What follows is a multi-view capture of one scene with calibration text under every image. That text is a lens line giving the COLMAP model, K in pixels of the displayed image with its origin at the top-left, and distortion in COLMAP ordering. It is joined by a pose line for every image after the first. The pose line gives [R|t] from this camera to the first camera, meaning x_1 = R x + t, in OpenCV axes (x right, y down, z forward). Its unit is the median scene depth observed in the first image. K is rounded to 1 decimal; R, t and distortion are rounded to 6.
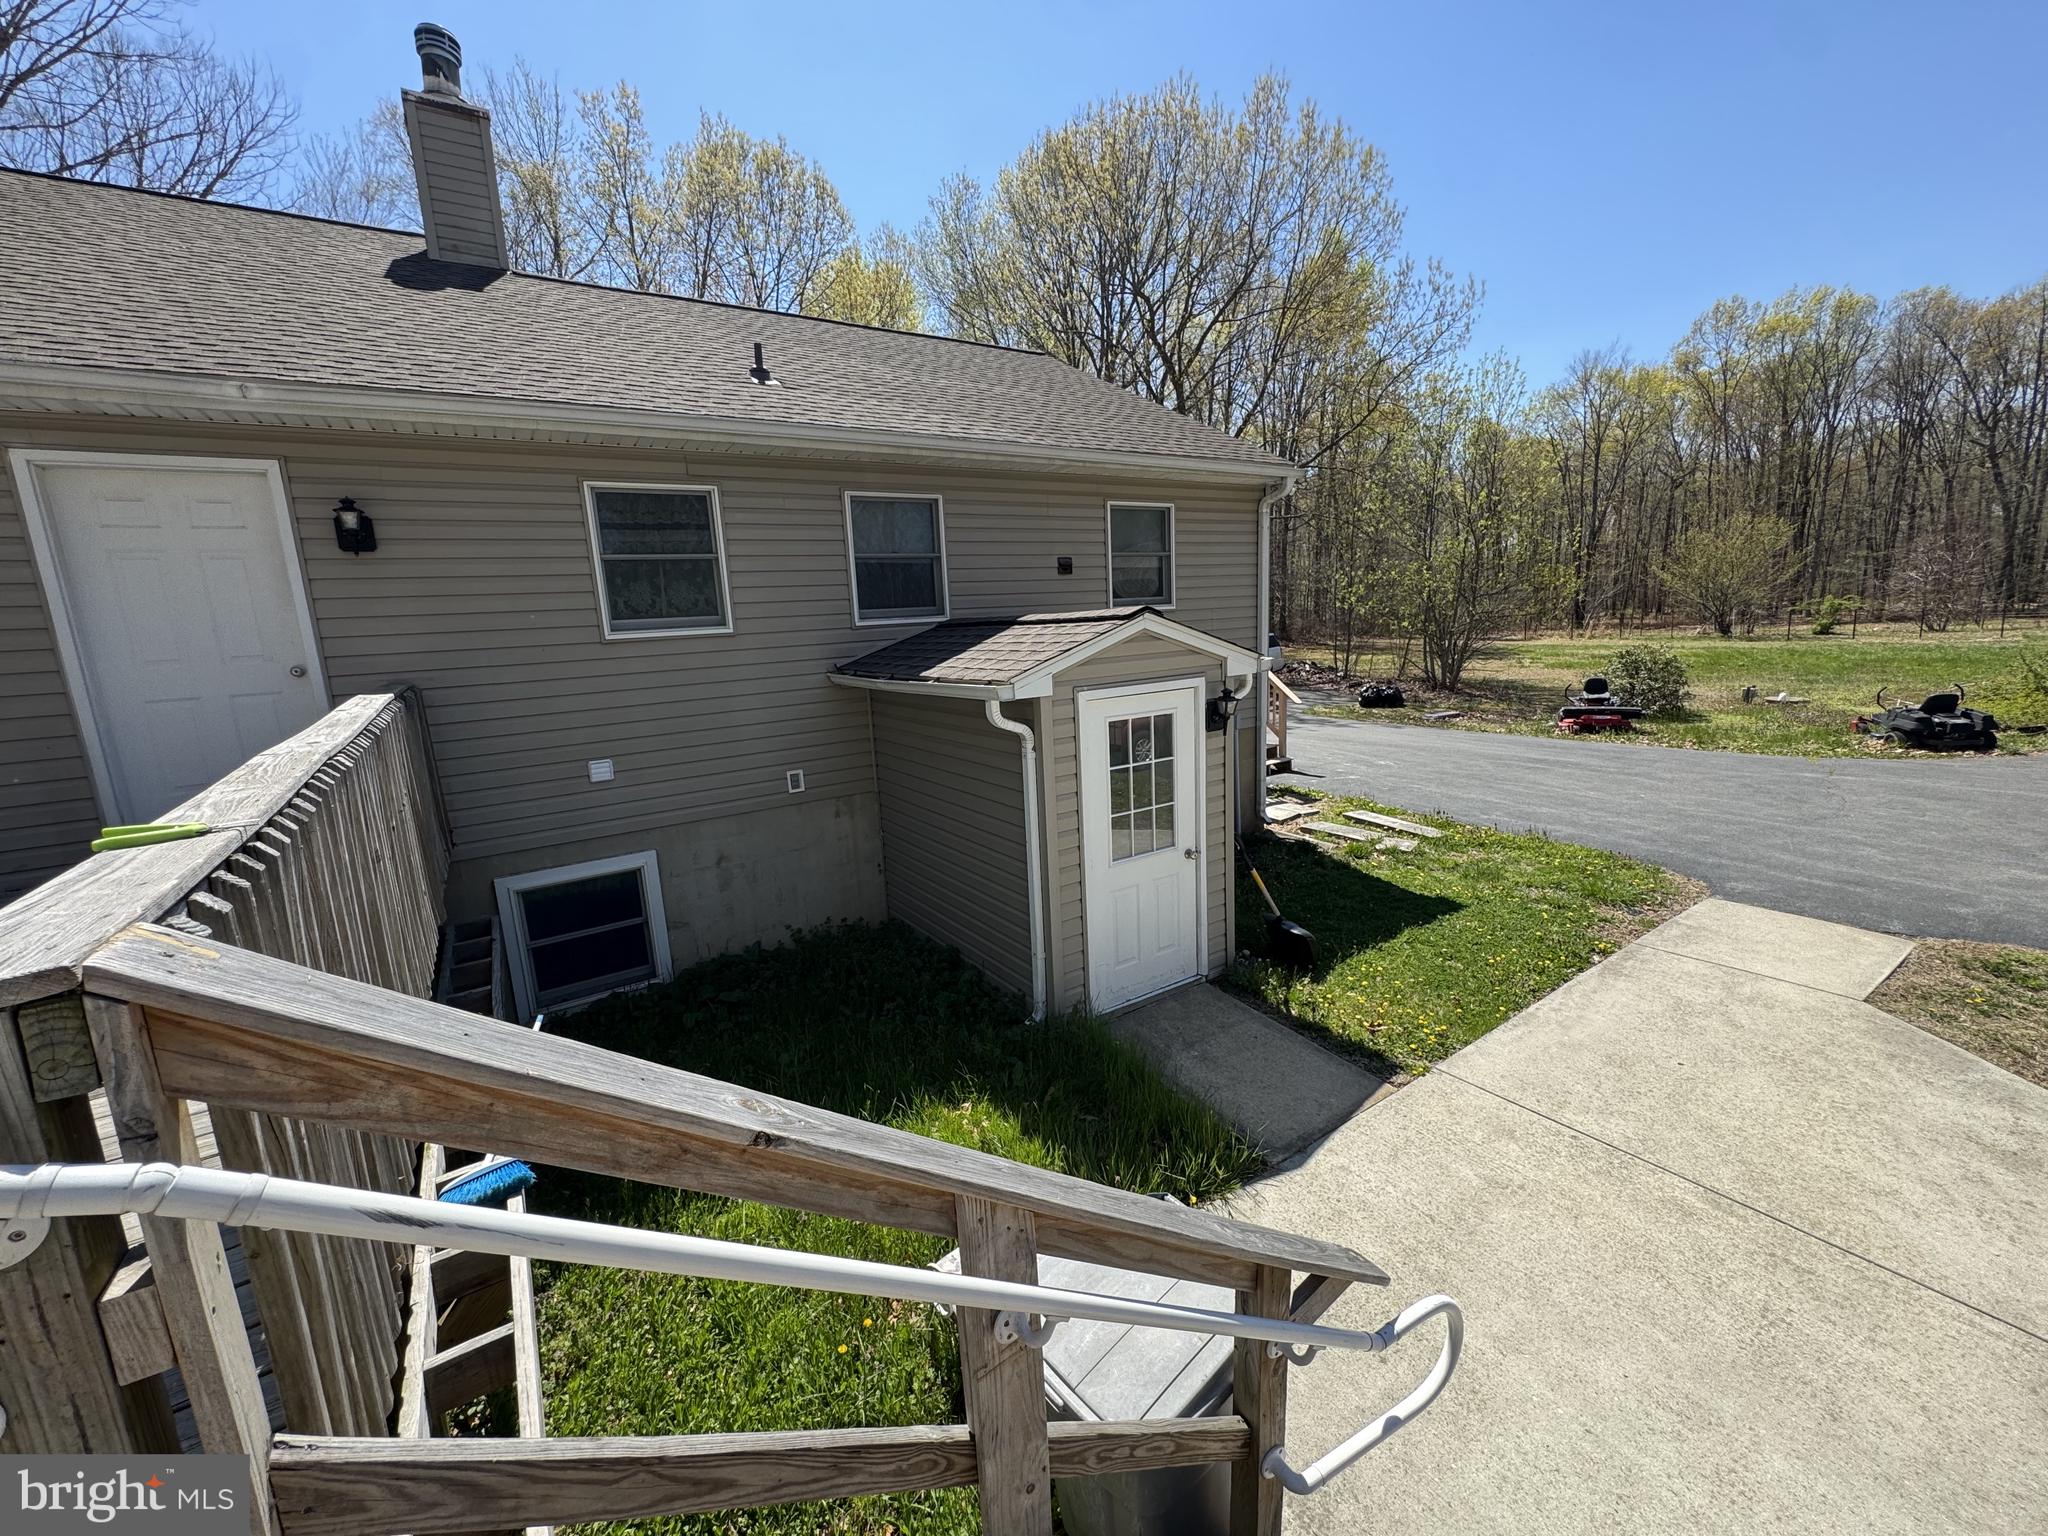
lens RADIAL K [[816.6, 0, 1024.0], [0, 816.6, 768.0], [0, 0, 1]] dist [-0.006319, 0.000400]
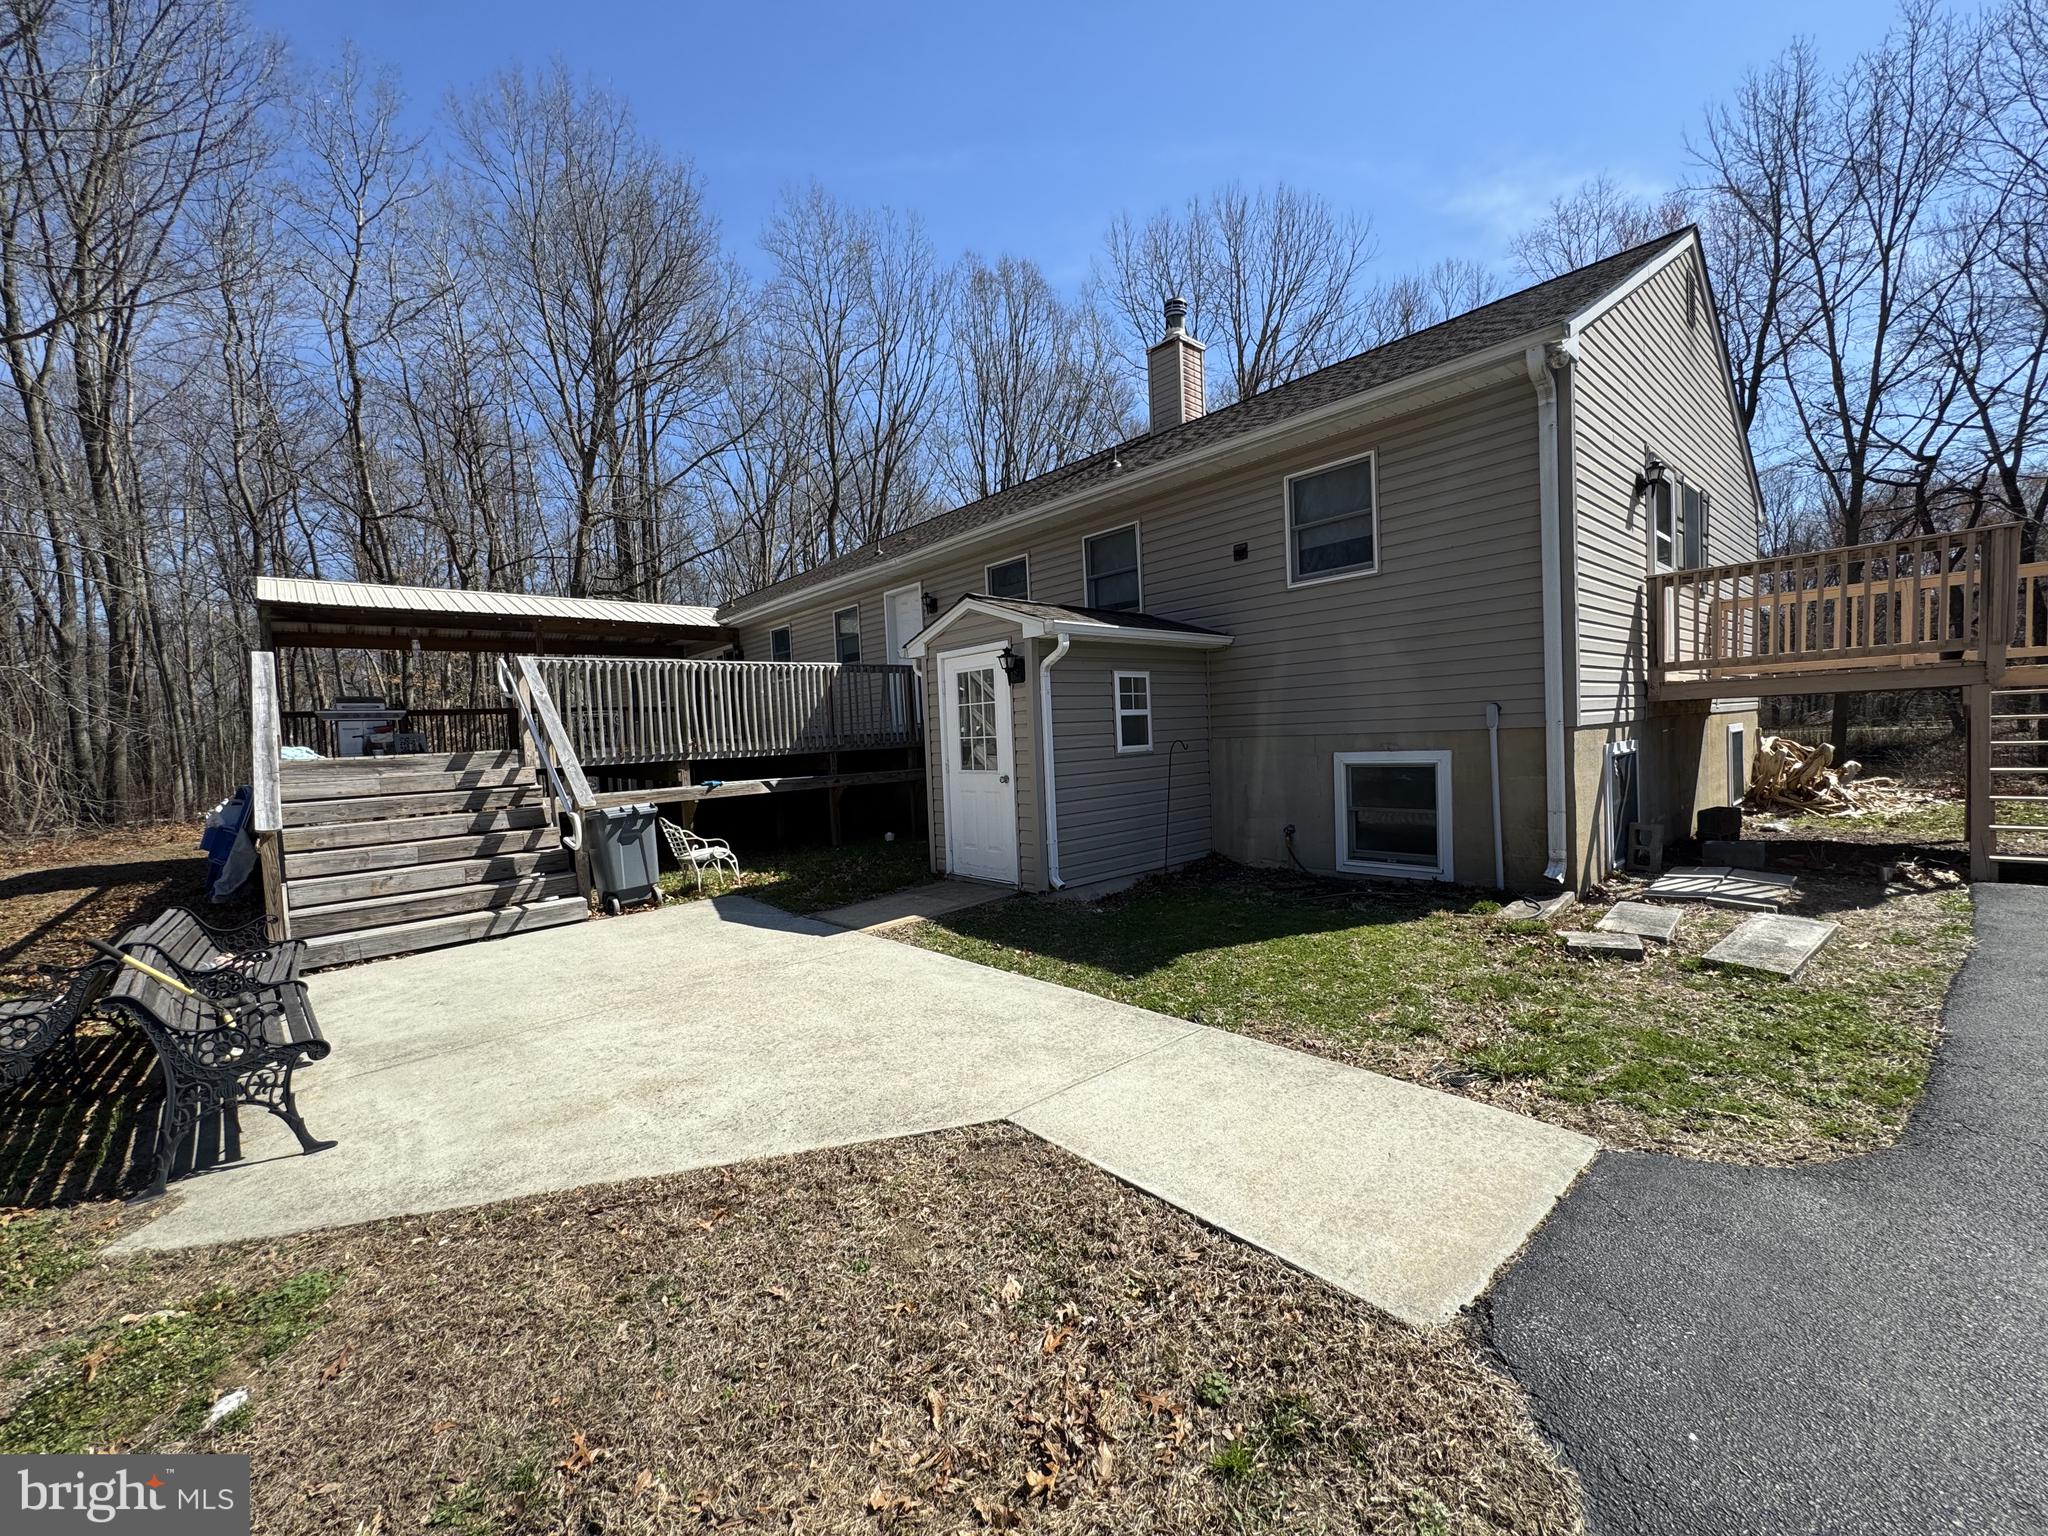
lens RADIAL K [[816.6, 0, 1024.0], [0, 816.6, 768.0], [0, 0, 1]] dist [-0.006319, 0.000400]
pose [[0.144023, 0.080737, -0.986275, 1.267068], [-0.147268, 0.987316, 0.059317, 0.006371], [0.978555, 0.136704, 0.154087, 0.714037]]
